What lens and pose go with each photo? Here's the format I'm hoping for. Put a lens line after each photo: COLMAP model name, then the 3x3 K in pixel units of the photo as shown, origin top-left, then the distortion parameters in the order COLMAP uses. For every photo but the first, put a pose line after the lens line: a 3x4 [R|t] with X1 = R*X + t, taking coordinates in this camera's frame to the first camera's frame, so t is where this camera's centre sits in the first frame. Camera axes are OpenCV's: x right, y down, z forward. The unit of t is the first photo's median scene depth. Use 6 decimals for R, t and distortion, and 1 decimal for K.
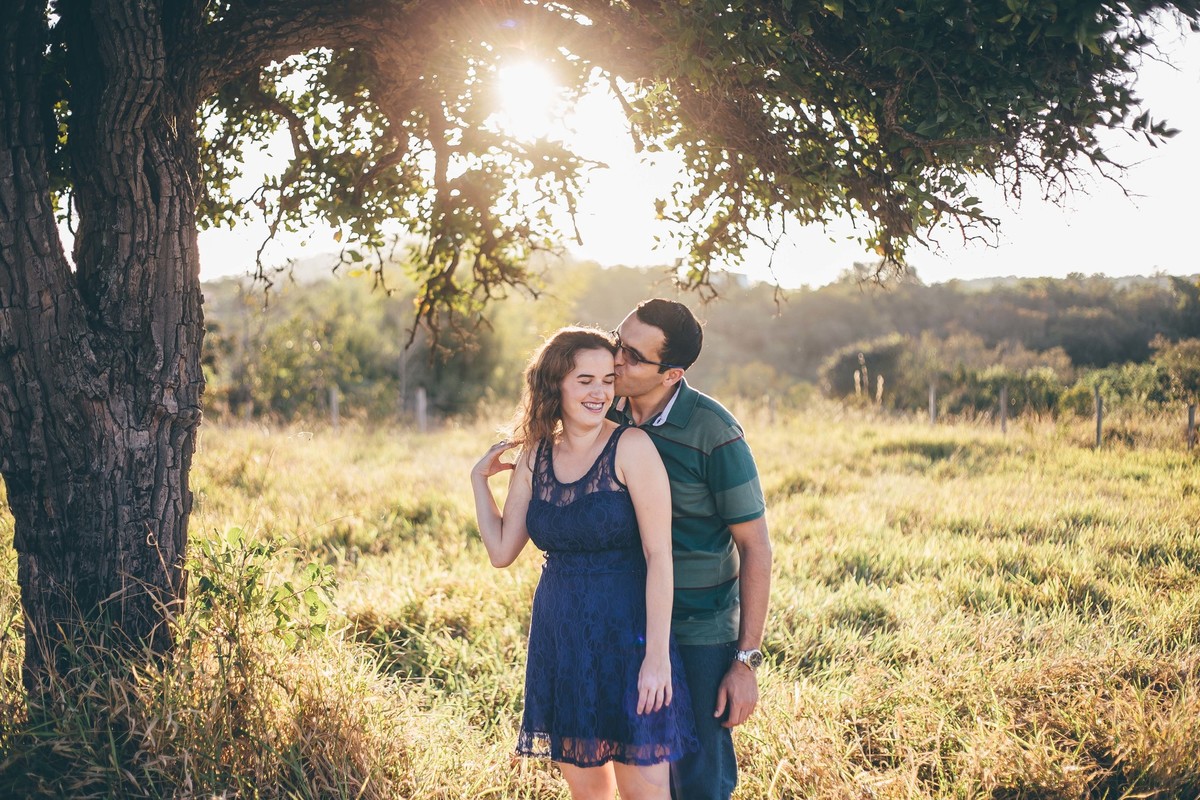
lens RADIAL K [[1713.4, 0, 600.0], [0, 1713.4, 400.0], [0, 0, 1]] dist [-0.109546, -0.168699]
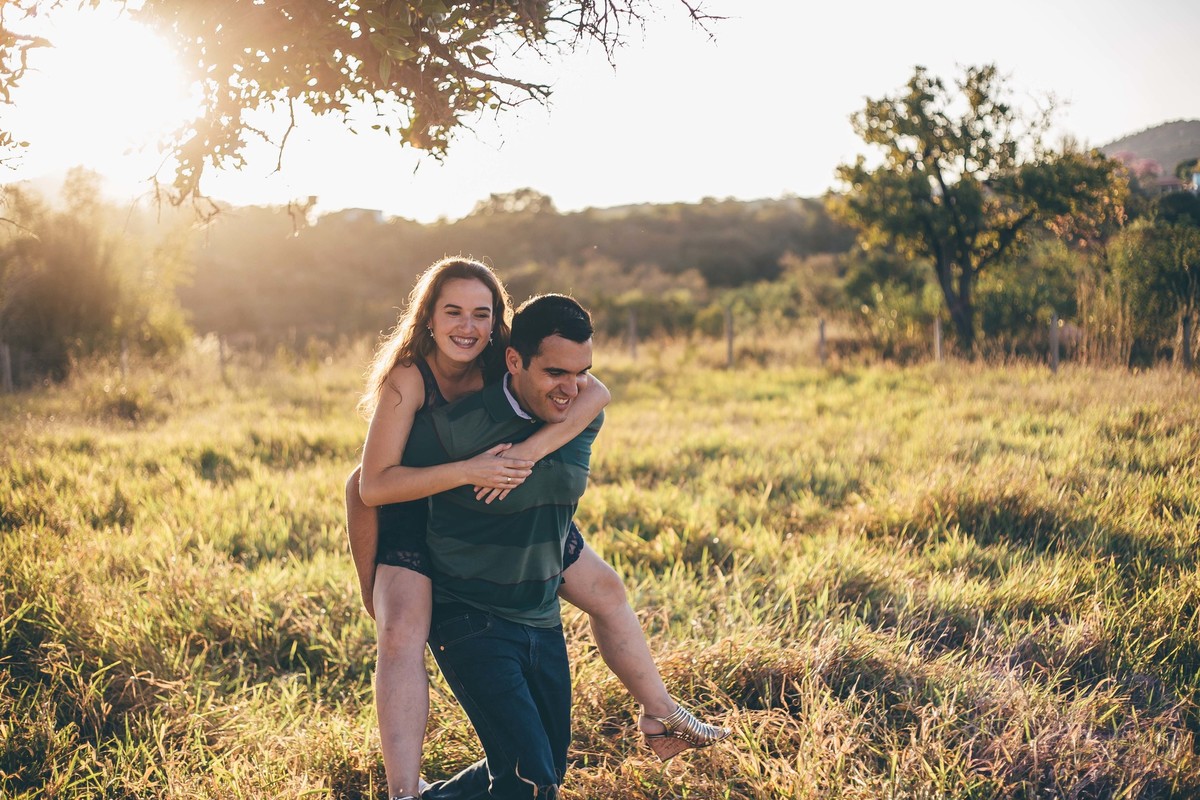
lens RADIAL K [[1709.8, 0, 600.0], [0, 1709.8, 400.0], [0, 0, 1]] dist [-0.166347, 0.018490]
pose [[0.977594, -0.055586, 0.203029, 0.042871], [0.047757, 0.997922, 0.043264, 0.000084], [-0.205012, -0.032599, 0.978217, 0.113865]]
